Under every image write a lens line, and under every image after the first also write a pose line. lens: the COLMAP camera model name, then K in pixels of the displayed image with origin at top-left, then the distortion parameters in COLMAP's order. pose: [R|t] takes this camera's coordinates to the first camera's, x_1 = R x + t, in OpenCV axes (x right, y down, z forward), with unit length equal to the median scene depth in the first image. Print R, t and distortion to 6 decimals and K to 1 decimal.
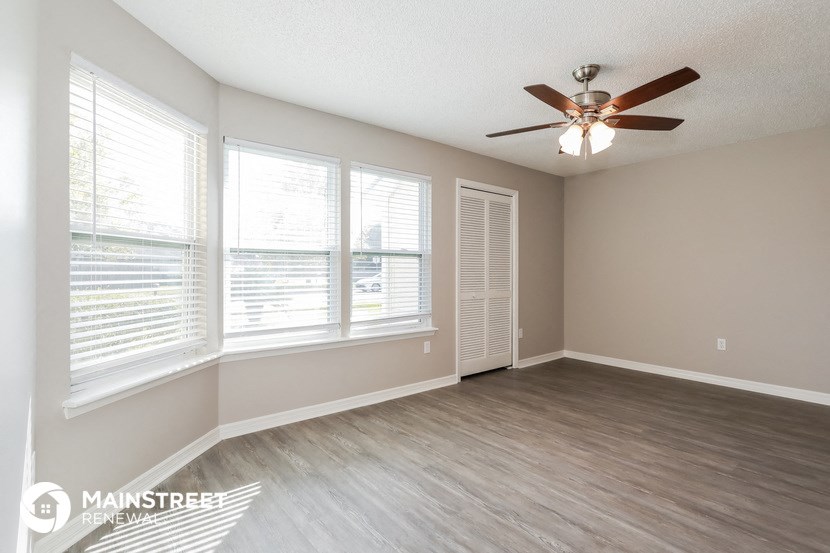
lens RADIAL K [[397.5, 0, 411.9], [0, 397.5, 273.1], [0, 0, 1]] dist [0.000961, 0.000047]
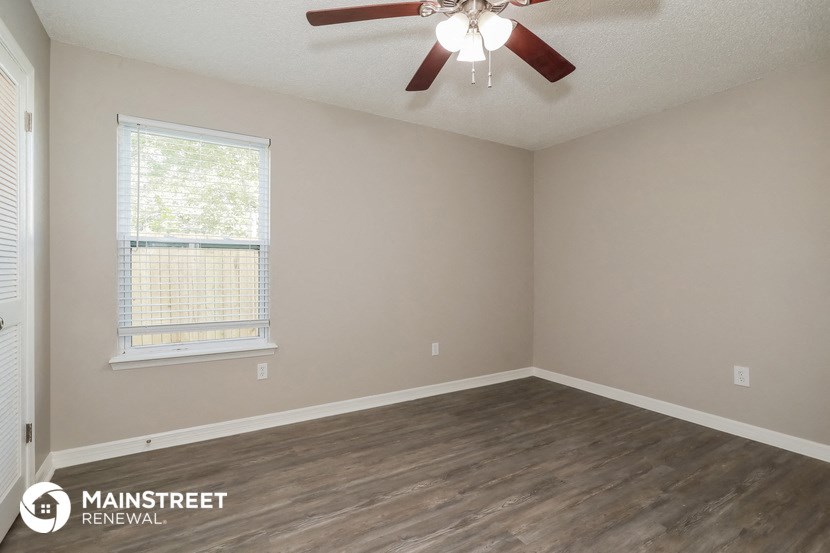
lens RADIAL K [[386.8, 0, 412.2], [0, 386.8, 270.5], [0, 0, 1]] dist [0.002449, 0.000526]
pose [[0.990120, 0.002770, -0.140198, 0.354530], [-0.002452, 0.999994, 0.002439, -0.002184], [0.140204, -0.002071, 0.990121, 0.278418]]
